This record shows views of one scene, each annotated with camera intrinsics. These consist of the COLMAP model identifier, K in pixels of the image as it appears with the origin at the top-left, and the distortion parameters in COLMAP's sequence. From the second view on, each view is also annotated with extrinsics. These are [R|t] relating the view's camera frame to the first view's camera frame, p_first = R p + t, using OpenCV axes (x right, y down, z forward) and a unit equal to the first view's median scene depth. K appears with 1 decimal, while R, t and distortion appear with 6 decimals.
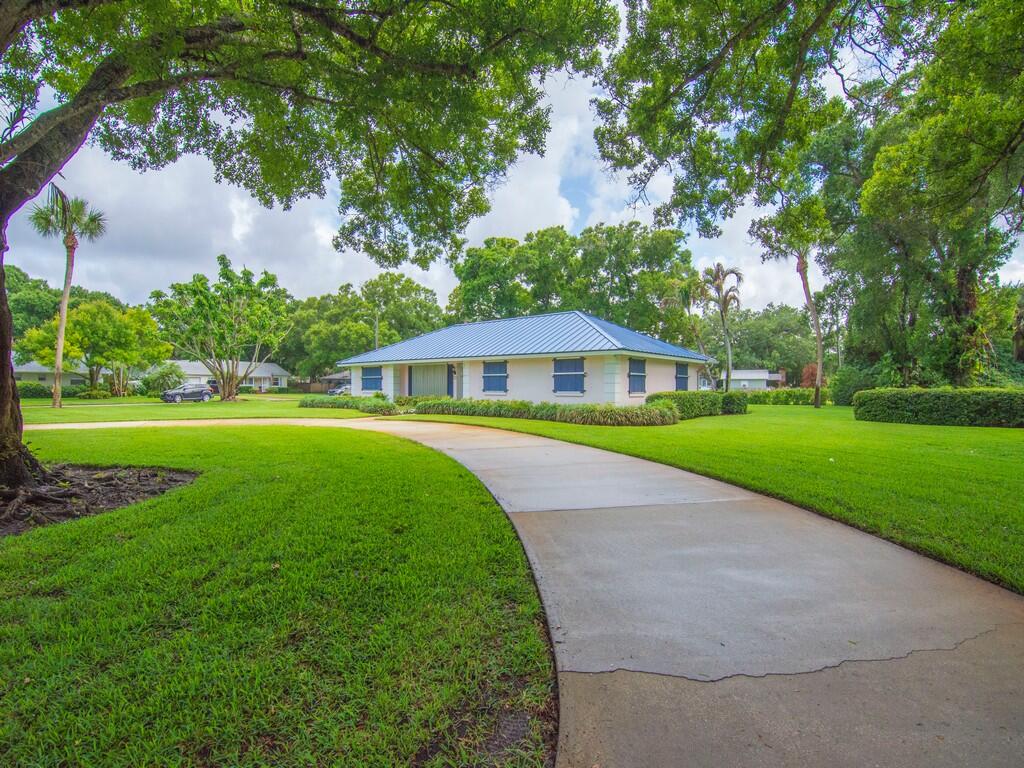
lens RADIAL K [[496.9, 0, 508.4], [0, 496.9, 388.2], [0, 0, 1]] dist [-0.000650, -0.013623]
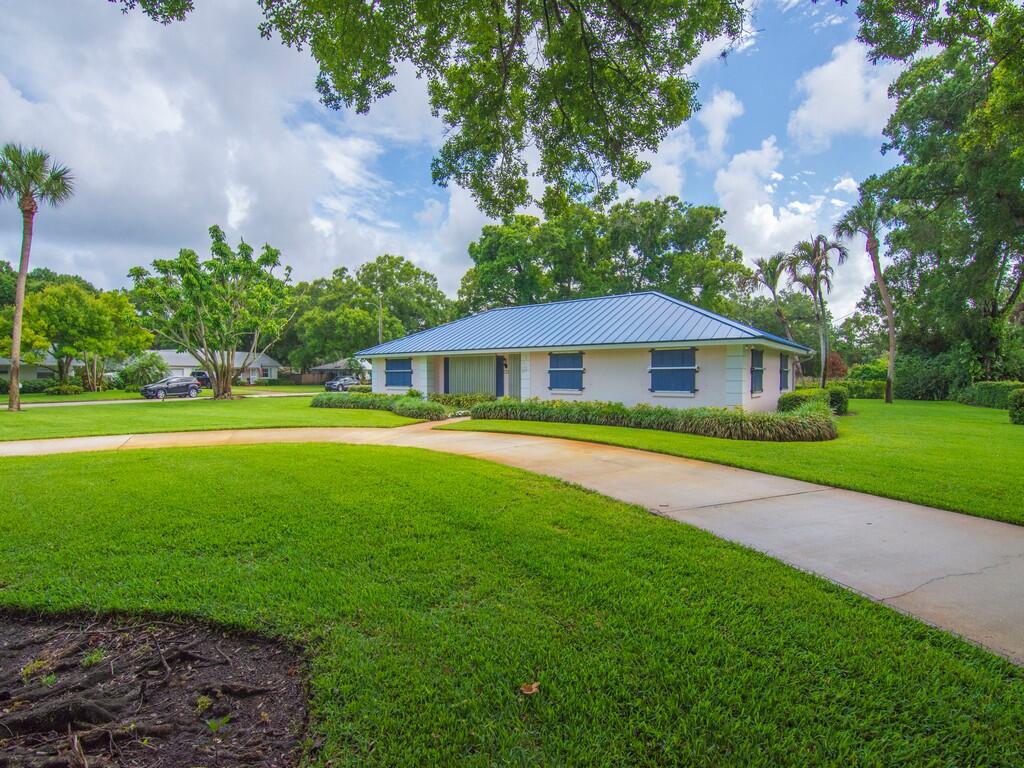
lens RADIAL K [[496.9, 0, 508.4], [0, 496.9, 388.2], [0, 0, 1]] dist [-0.000650, -0.013623]
pose [[0.999489, -0.003767, 0.031749, -0.080123], [0.003043, 0.999736, 0.022796, -0.008069], [-0.031826, -0.022687, 0.999236, 0.103490]]
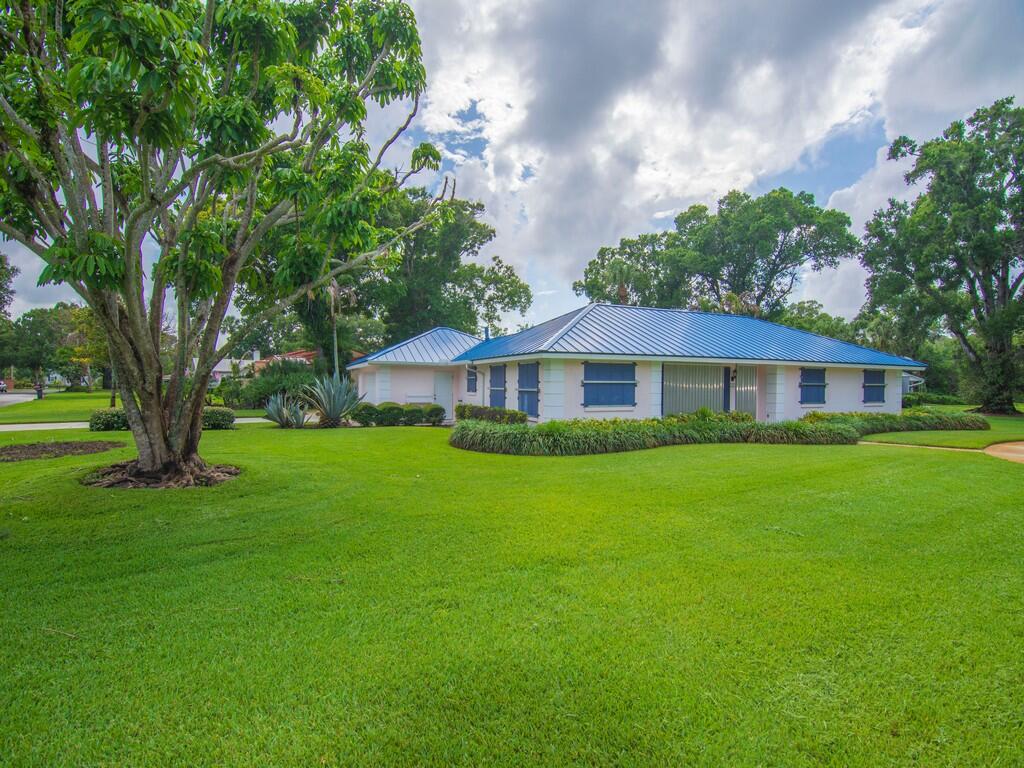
lens RADIAL K [[491.5, 0, 542.6], [0, 491.5, 387.4], [0, 0, 1]] dist [-0.010653, -0.000846]
pose [[0.412277, -0.005925, 0.911039, -0.539803], [-0.004508, 0.999953, 0.008544, -0.014315], [-0.911048, -0.007629, 0.412231, 0.586024]]
